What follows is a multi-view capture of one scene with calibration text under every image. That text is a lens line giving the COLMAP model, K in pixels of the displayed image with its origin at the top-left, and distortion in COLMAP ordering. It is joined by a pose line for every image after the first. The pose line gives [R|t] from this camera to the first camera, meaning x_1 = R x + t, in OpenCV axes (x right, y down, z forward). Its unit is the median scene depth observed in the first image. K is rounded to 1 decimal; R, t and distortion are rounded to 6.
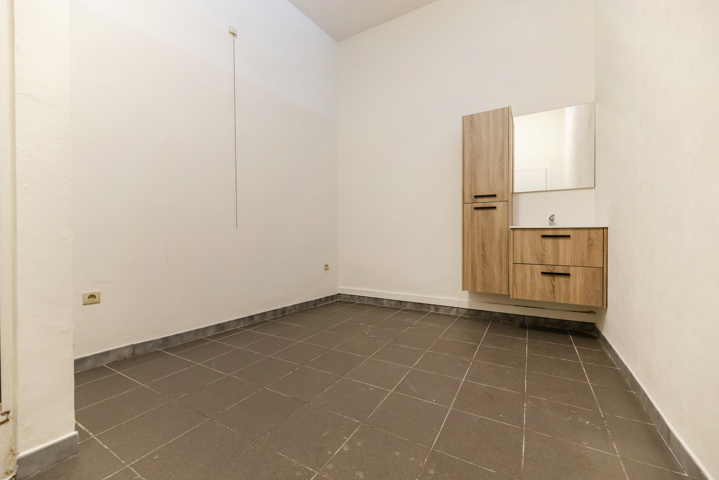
lens RADIAL K [[290.8, 0, 363.8], [0, 290.8, 237.4], [0, 0, 1]] dist [0.004636, -0.001423]
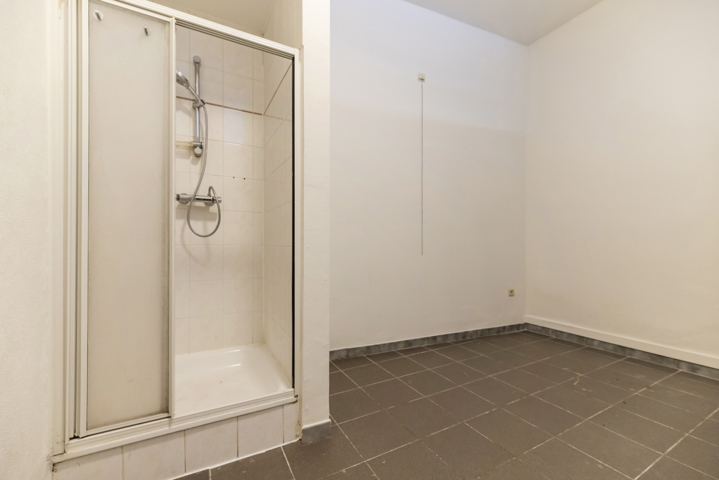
lens RADIAL K [[290.8, 0, 356.5], [0, 290.8, 243.1], [0, 0, 1]] dist [0.004636, -0.001423]
pose [[0.848158, -0.010179, -0.529646, -0.072925], [0.009680, 0.999946, -0.003717, -0.073847], [0.529655, -0.001974, 0.848211, -0.042177]]
